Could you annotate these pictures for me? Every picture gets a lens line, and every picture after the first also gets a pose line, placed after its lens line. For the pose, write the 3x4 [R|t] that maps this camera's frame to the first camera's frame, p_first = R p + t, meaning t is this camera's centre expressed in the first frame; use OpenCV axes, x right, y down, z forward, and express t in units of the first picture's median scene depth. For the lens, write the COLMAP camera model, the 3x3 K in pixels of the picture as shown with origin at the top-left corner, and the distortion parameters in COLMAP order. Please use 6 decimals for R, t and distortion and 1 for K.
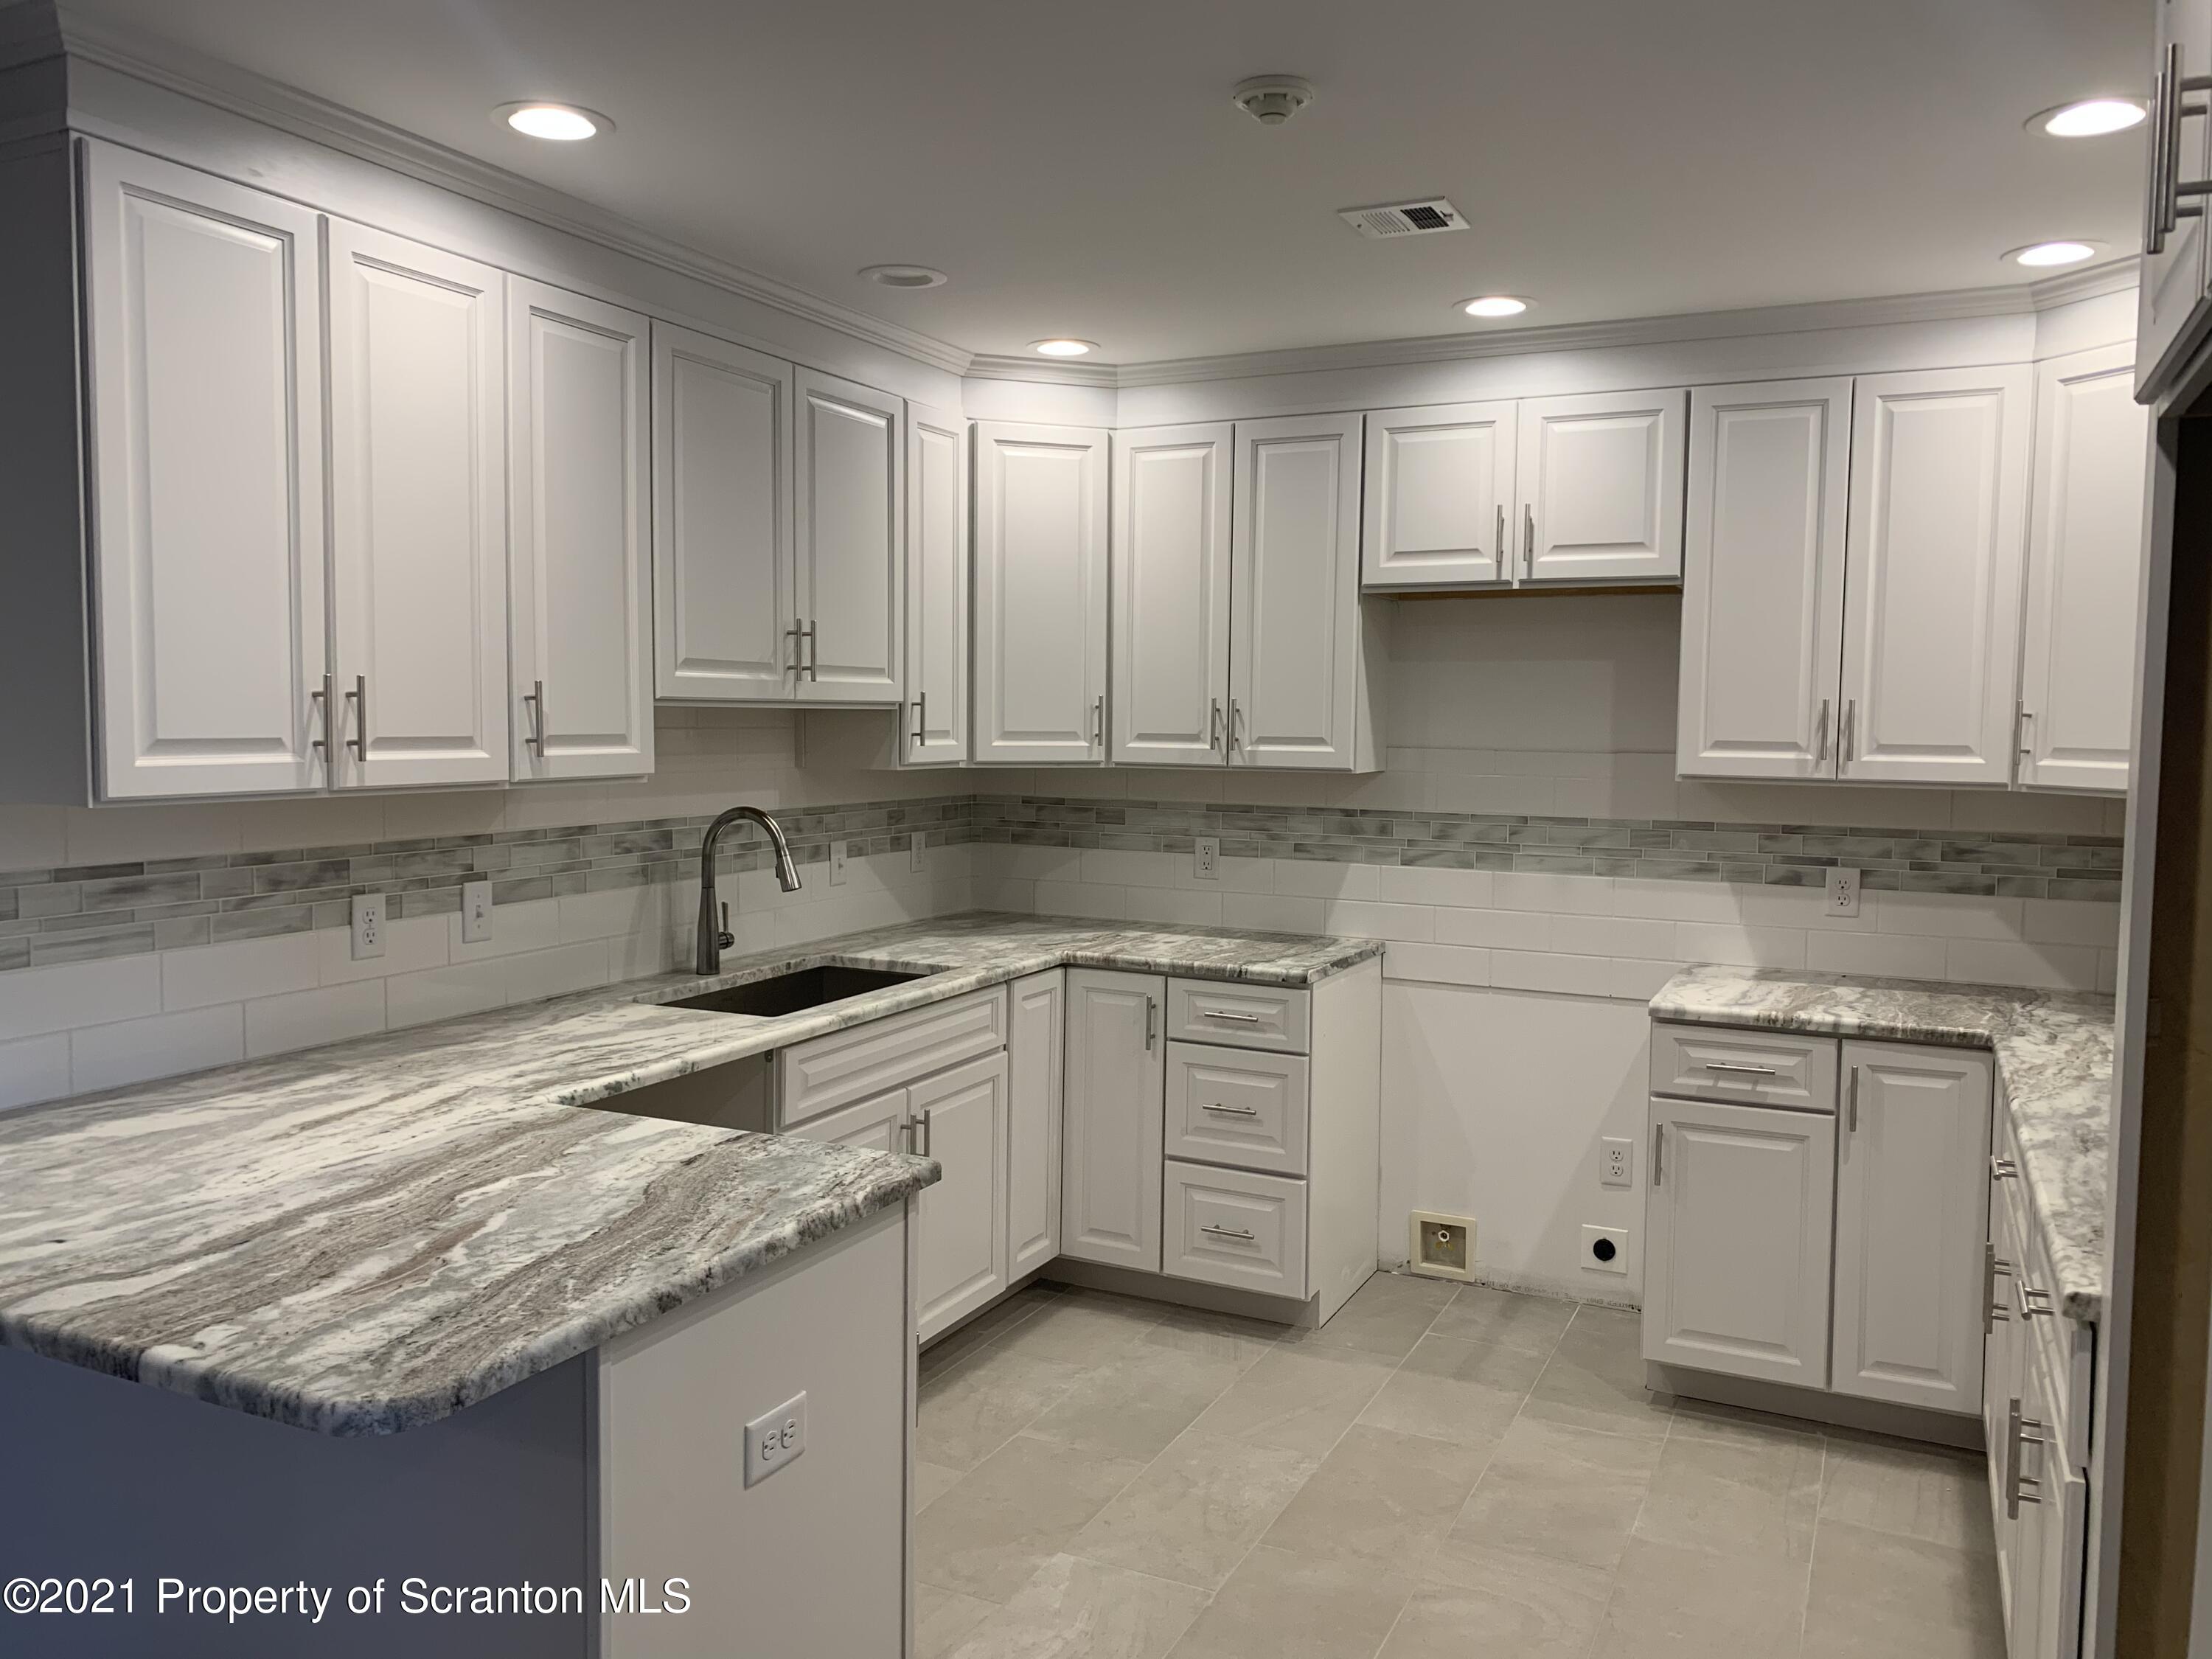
lens RADIAL K [[1688.5, 0, 1084.0], [0, 1688.5, 837.8], [0, 0, 1]] dist [0.089152, -0.153615]
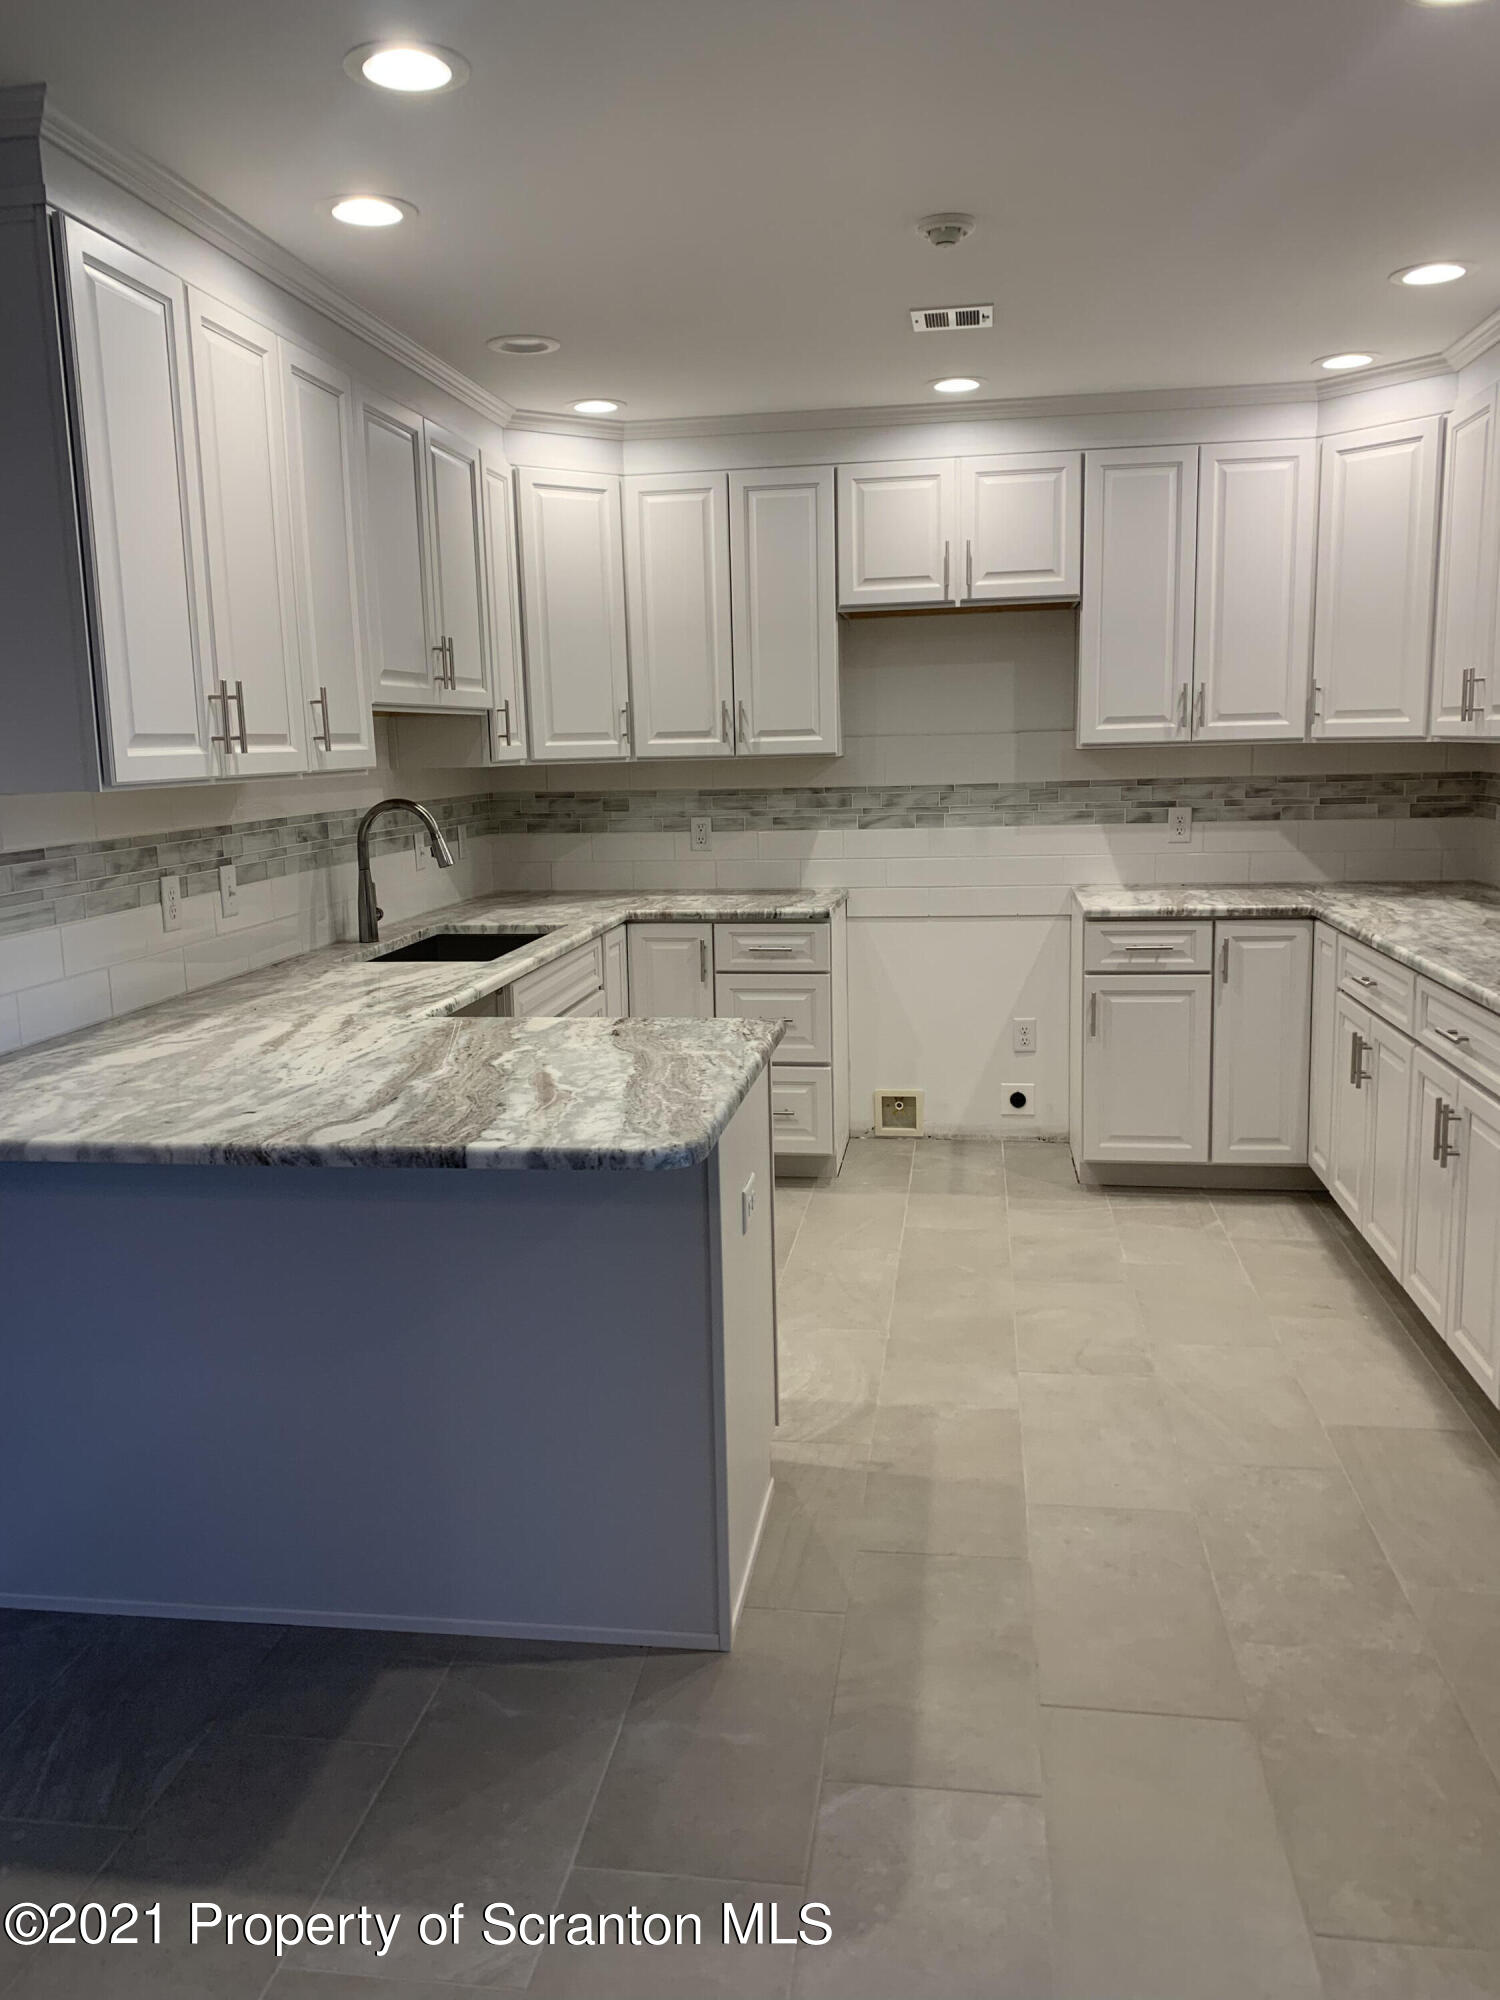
lens RADIAL K [[1526.7, 0, 750.0], [0, 1526.7, 1000.0], [0, 0, 1]] dist [0.089152, -0.153615]
pose [[0.952769, -0.086357, 0.291160, -0.285483], [0.059333, 0.993175, 0.100415, 0.027998], [-0.297844, -0.078397, 0.951390, -0.111558]]
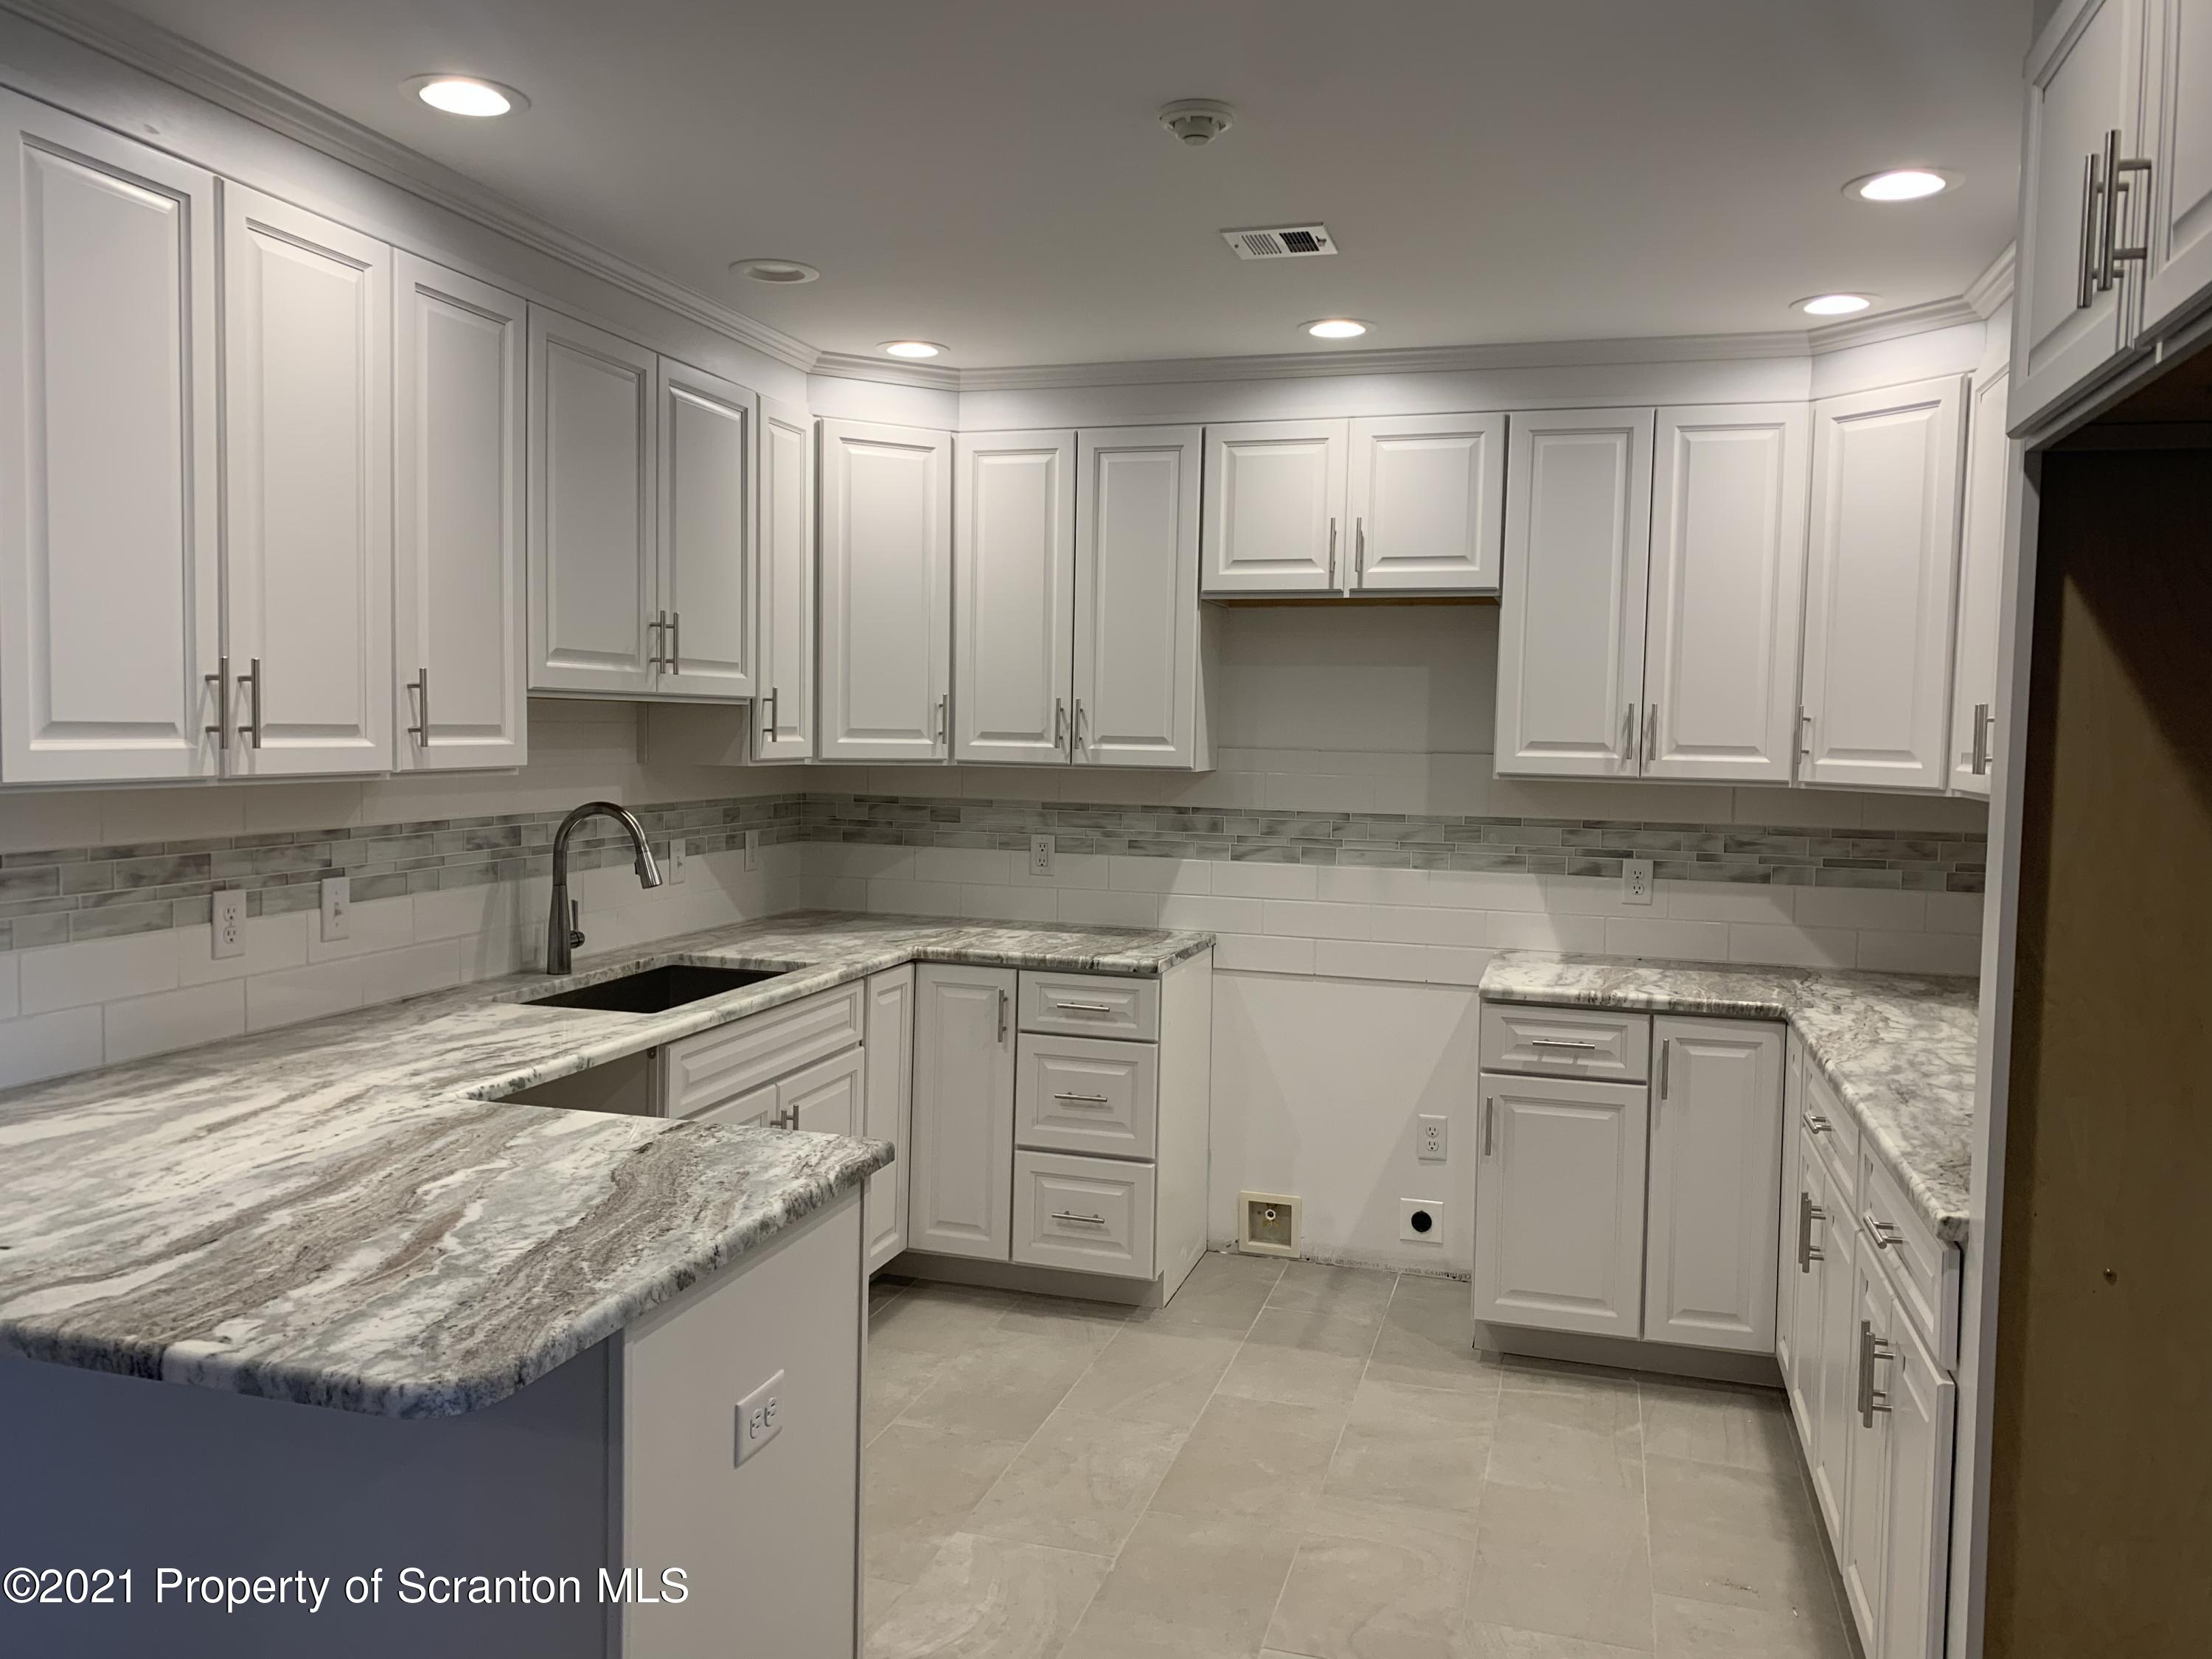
lens RADIAL K [[1688.5, 0, 1084.0], [0, 1688.5, 837.8], [0, 0, 1]] dist [0.089152, -0.153615]
pose [[0.987074, -0.002963, 0.160235, -0.081252], [0.003807, 0.999980, -0.004963, 0.008273], [-0.160217, 0.005509, 0.987066, -0.014885]]
